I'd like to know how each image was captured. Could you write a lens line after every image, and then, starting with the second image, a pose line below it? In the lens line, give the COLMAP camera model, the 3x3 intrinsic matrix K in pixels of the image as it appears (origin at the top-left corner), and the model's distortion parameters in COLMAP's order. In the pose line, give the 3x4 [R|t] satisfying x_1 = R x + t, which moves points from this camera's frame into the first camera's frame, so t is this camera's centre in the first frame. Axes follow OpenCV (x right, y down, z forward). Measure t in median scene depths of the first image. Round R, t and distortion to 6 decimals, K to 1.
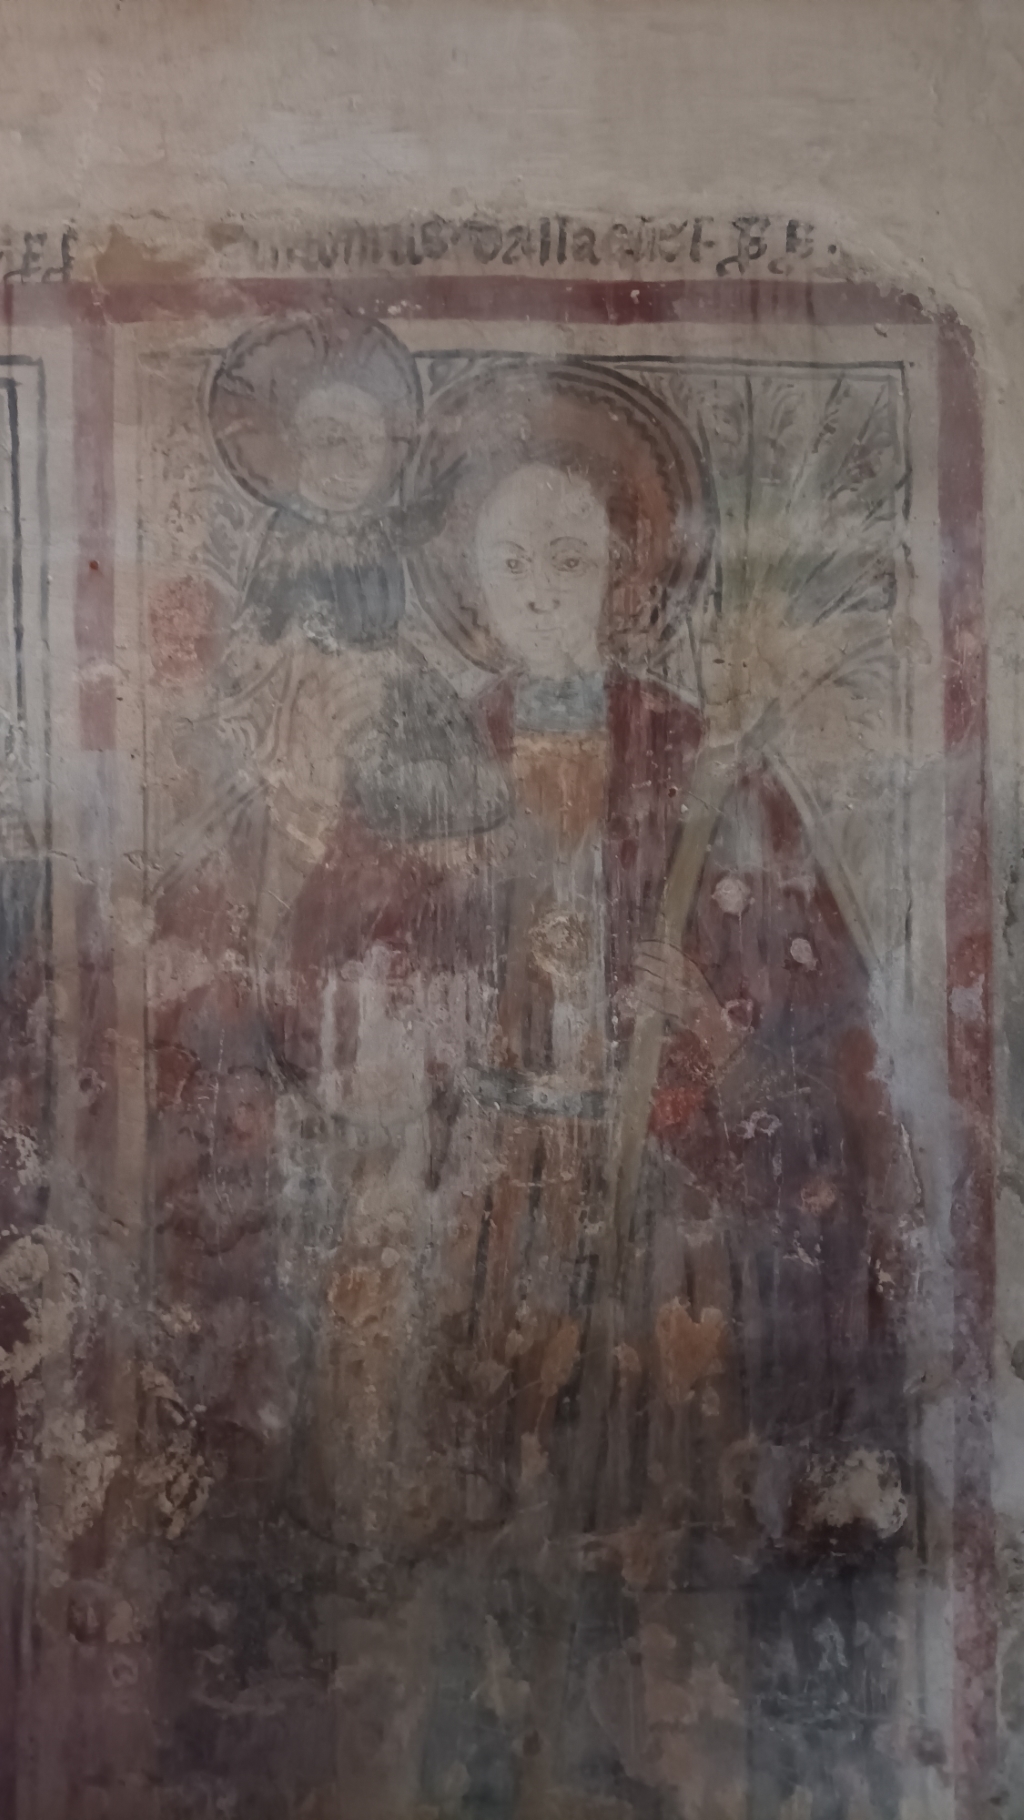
lens RADIAL K [[1362.3, 0, 512.0], [0, 1362.3, 910.0], [0, 0, 1]] dist [0.015948, -0.013902]
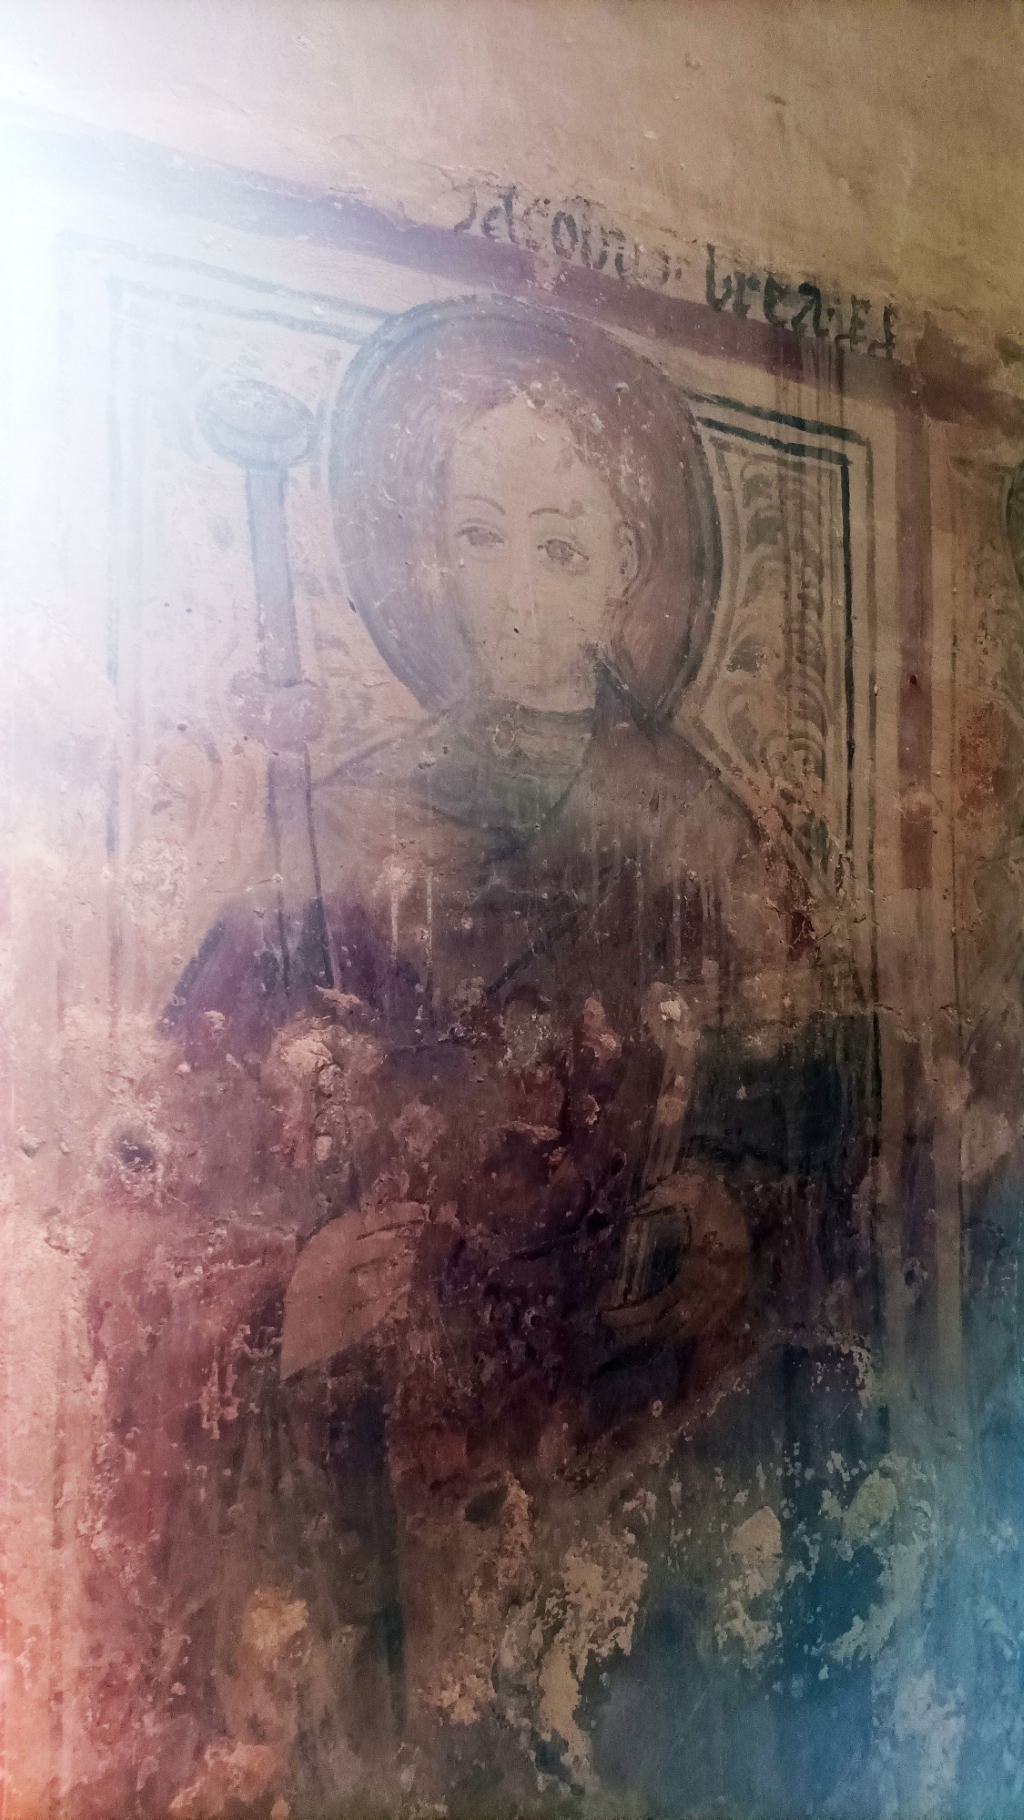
lens RADIAL K [[1362.3, 0, 512.0], [0, 1362.3, 910.0], [0, 0, 1]] dist [0.015948, -0.013902]
pose [[0.861695, 0.029416, 0.506573, -0.972347], [0.000710, 0.998247, -0.059175, -0.051854], [-0.507425, 0.051351, 0.860164, 0.380156]]
